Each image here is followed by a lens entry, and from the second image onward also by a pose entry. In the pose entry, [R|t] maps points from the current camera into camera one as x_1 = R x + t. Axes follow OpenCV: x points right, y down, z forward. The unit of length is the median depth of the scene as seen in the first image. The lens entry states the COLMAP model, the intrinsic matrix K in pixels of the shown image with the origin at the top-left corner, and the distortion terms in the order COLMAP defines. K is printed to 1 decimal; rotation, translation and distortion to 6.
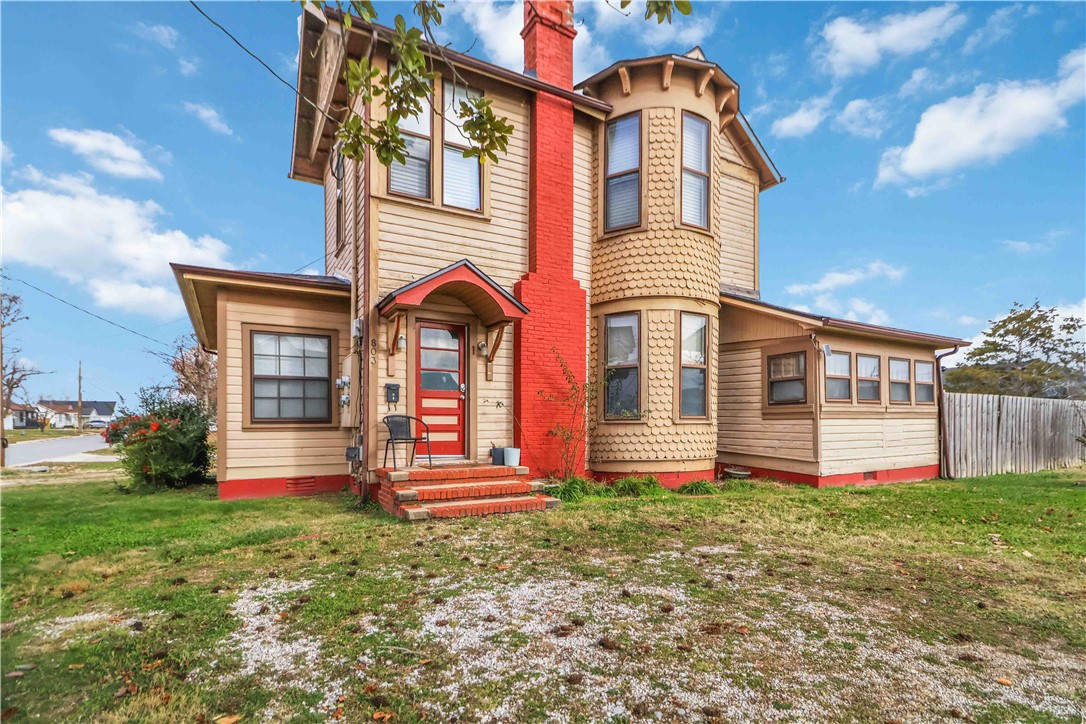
lens RADIAL K [[520.9, 0, 544.5], [0, 520.9, 401.3], [0, 0, 1]] dist [0.002002, 0.000009]
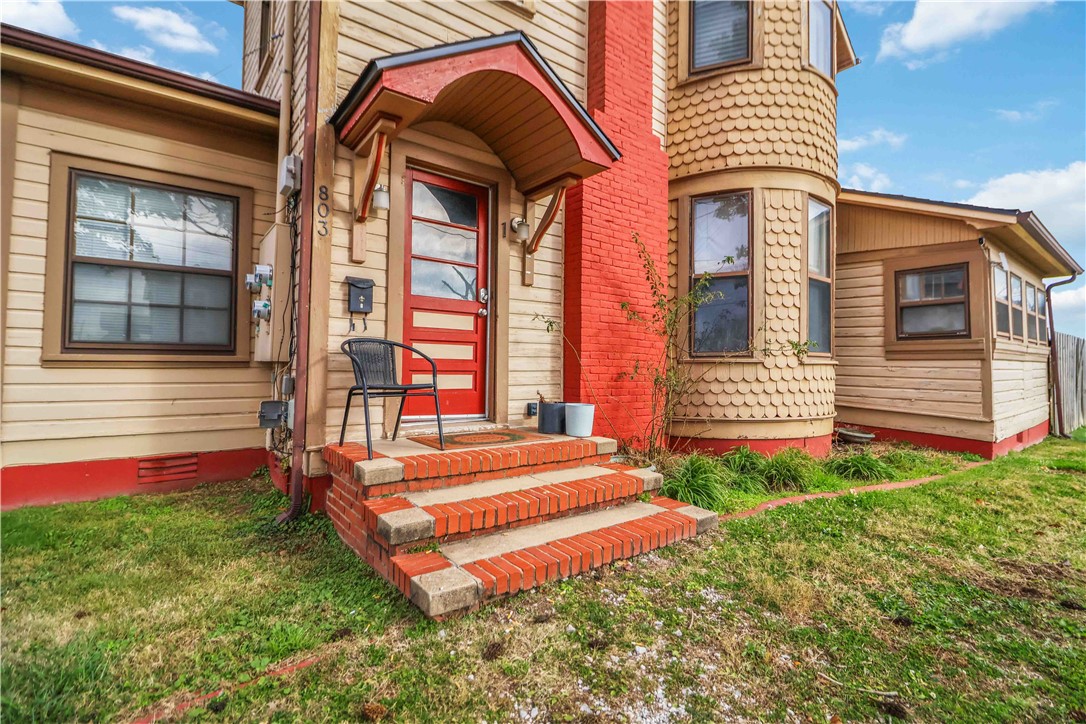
lens RADIAL K [[488.2, 0, 541.0], [0, 488.2, 337.4], [0, 0, 1]] dist [-0.004017, -0.000634]
pose [[0.990753, 0.020703, 0.134086, -0.160879], [-0.018889, 0.999712, -0.014787, 0.025839], [-0.134354, 0.012117, 0.990859, 0.452318]]
